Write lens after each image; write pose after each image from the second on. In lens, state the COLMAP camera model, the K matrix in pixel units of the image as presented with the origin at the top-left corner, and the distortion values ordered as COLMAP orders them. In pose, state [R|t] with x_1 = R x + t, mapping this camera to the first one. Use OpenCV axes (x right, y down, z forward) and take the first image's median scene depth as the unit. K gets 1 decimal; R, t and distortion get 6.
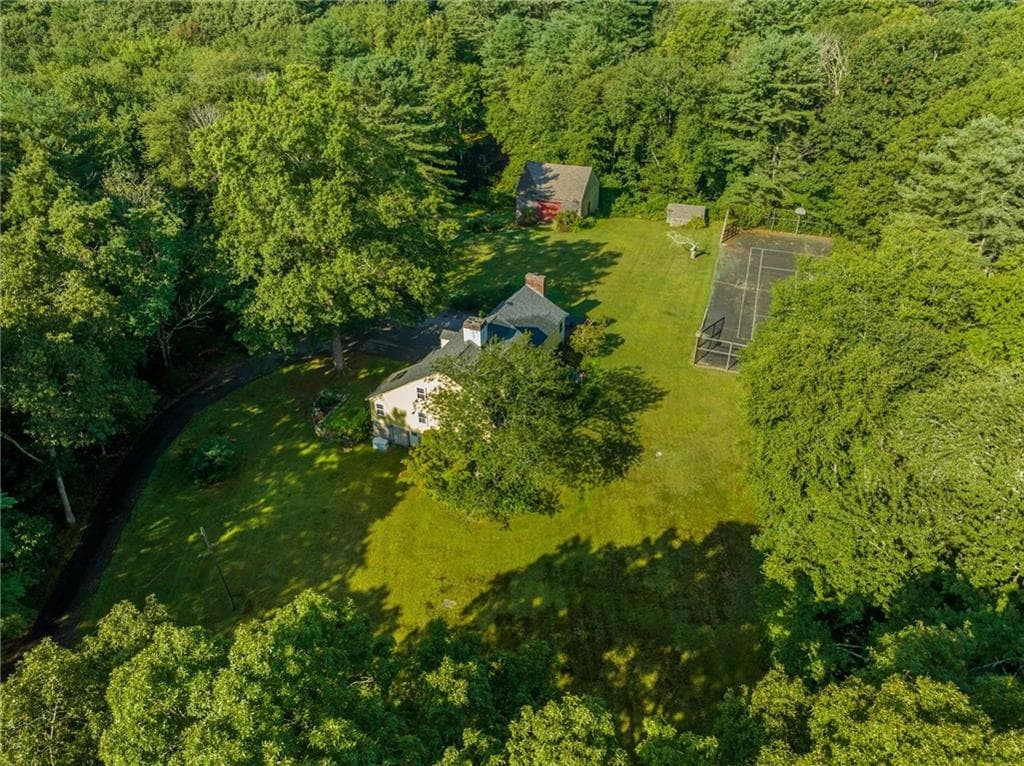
lens RADIAL K [[724.5, 0, 511.4], [0, 724.5, 381.3], [0, 0, 1]] dist [-0.036108, -0.004803]
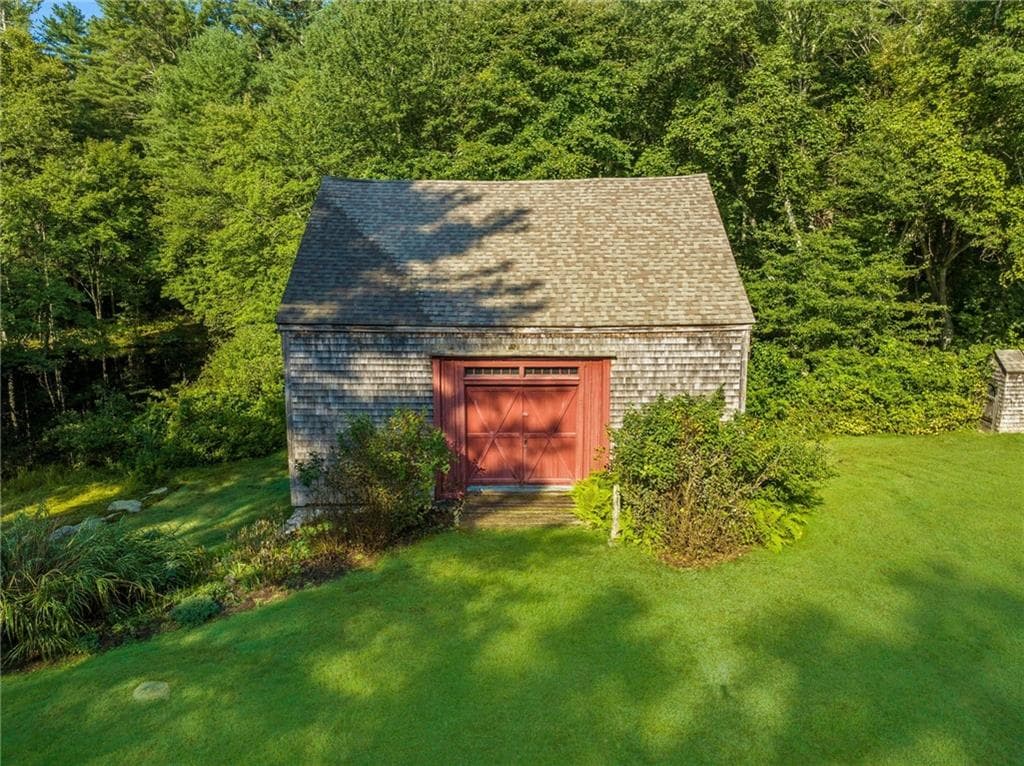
lens RADIAL K [[724.5, 0, 511.4], [0, 724.5, 381.3], [0, 0, 1]] dist [-0.036108, -0.004803]
pose [[0.933074, -0.079377, 0.350817, 0.000154], [0.204616, 0.919287, -0.336220, -0.144103], [-0.295813, 0.385501, 0.874004, 0.657191]]
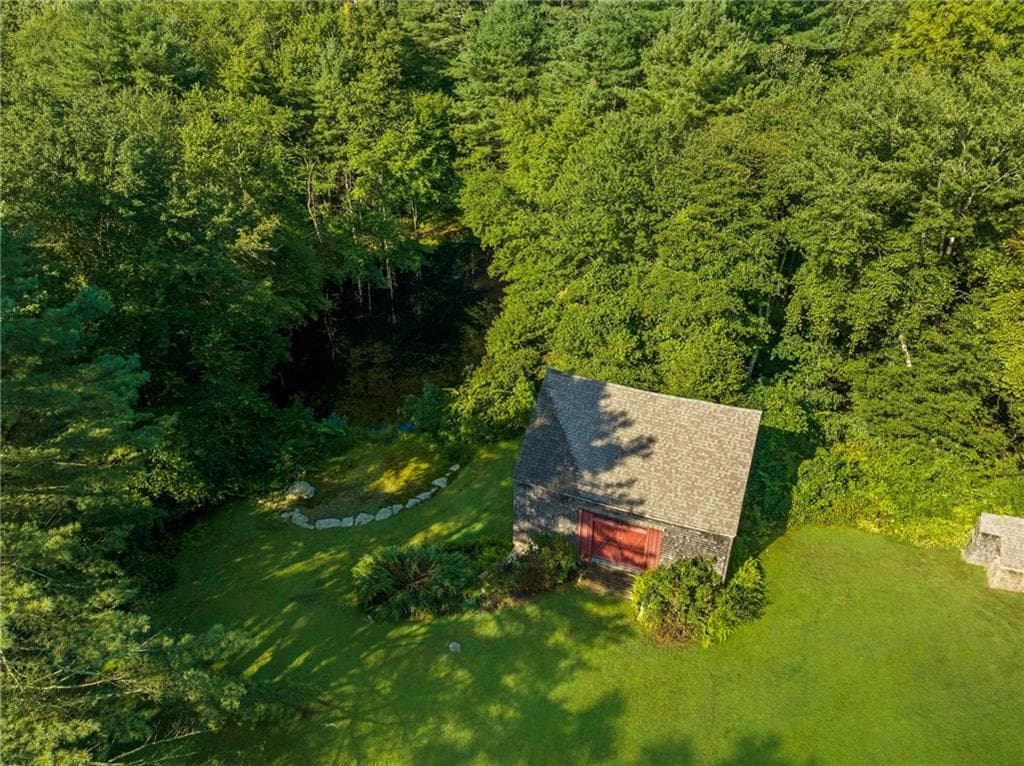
lens RADIAL K [[724.5, 0, 511.4], [0, 724.5, 381.3], [0, 0, 1]] dist [-0.036108, -0.004803]
pose [[0.999885, 0.014380, -0.004813, 0.004820], [-0.014606, 0.998597, -0.050896, -0.221041], [0.004075, 0.050961, 0.998692, 0.522250]]
